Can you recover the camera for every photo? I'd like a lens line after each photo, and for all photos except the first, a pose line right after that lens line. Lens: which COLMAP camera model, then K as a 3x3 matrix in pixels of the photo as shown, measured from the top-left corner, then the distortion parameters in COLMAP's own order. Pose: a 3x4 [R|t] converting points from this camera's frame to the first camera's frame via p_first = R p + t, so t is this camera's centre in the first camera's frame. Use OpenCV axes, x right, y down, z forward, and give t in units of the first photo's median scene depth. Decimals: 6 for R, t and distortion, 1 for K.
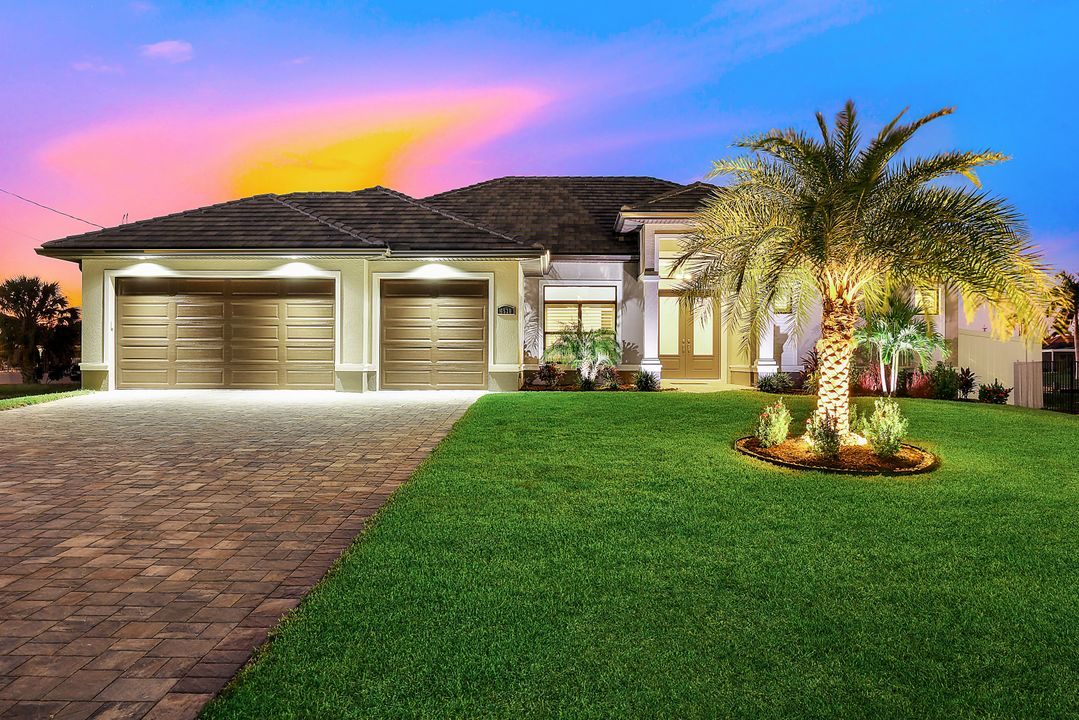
lens RADIAL K [[832.1, 0, 541.1], [0, 832.1, 356.9], [0, 0, 1]] dist [-0.001475, 0.001719]
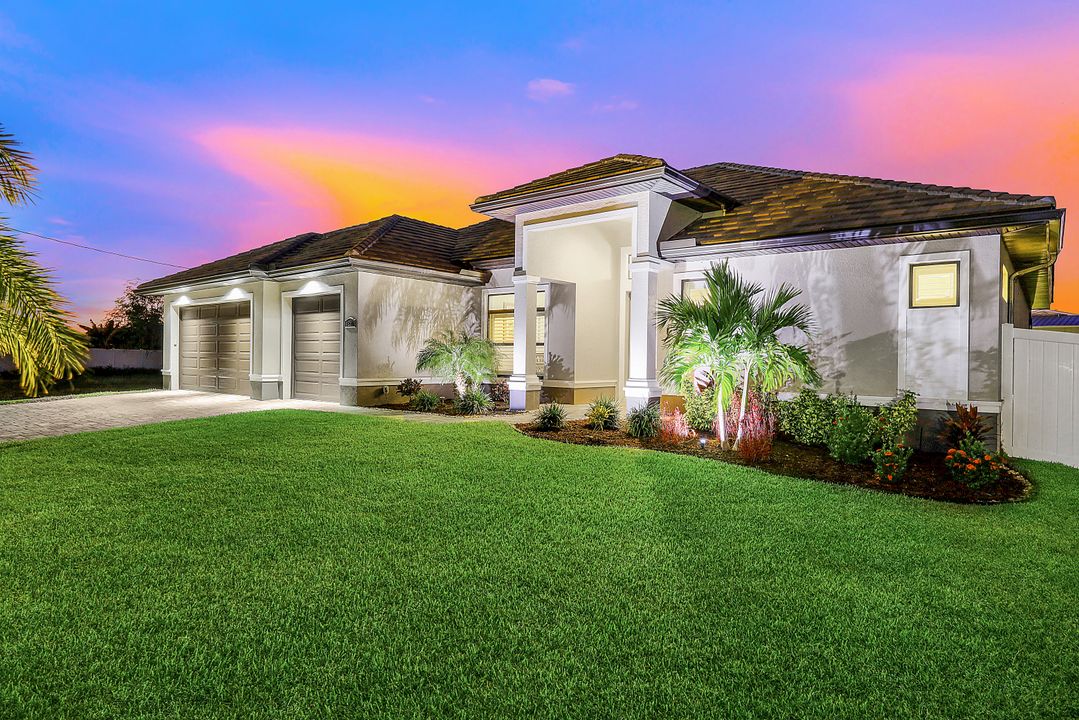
lens RADIAL K [[618.0, 0, 536.6], [0, 618.0, 356.9], [0, 0, 1]] dist [0.001331, 0.000384]
pose [[0.782372, 0.004877, -0.622792, 0.577860], [-0.006132, 0.999981, 0.000128, -0.017356], [0.622781, 0.003718, 0.782387, 0.564644]]
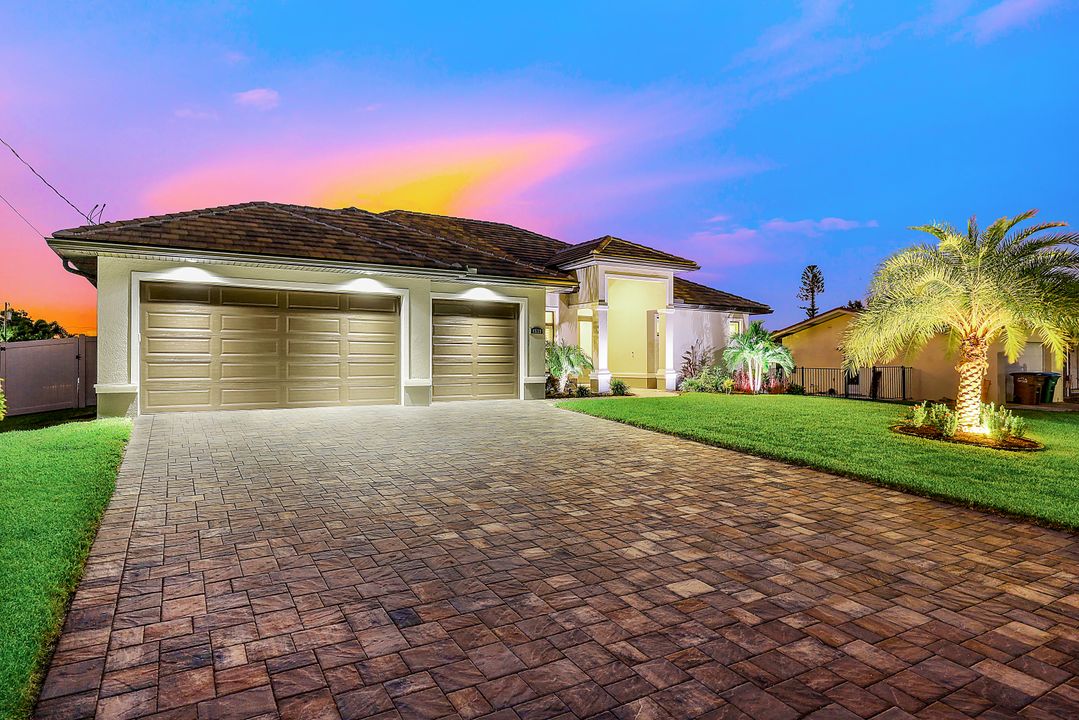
lens RADIAL K [[618.0, 0, 536.9], [0, 618.0, 357.0], [0, 0, 1]] dist [0.001331, 0.000384]
pose [[0.849904, 0.000122, 0.526937, -0.496096], [0.001767, 0.999994, -0.003081, -0.016237], [-0.526934, 0.003549, 0.849899, 0.260735]]
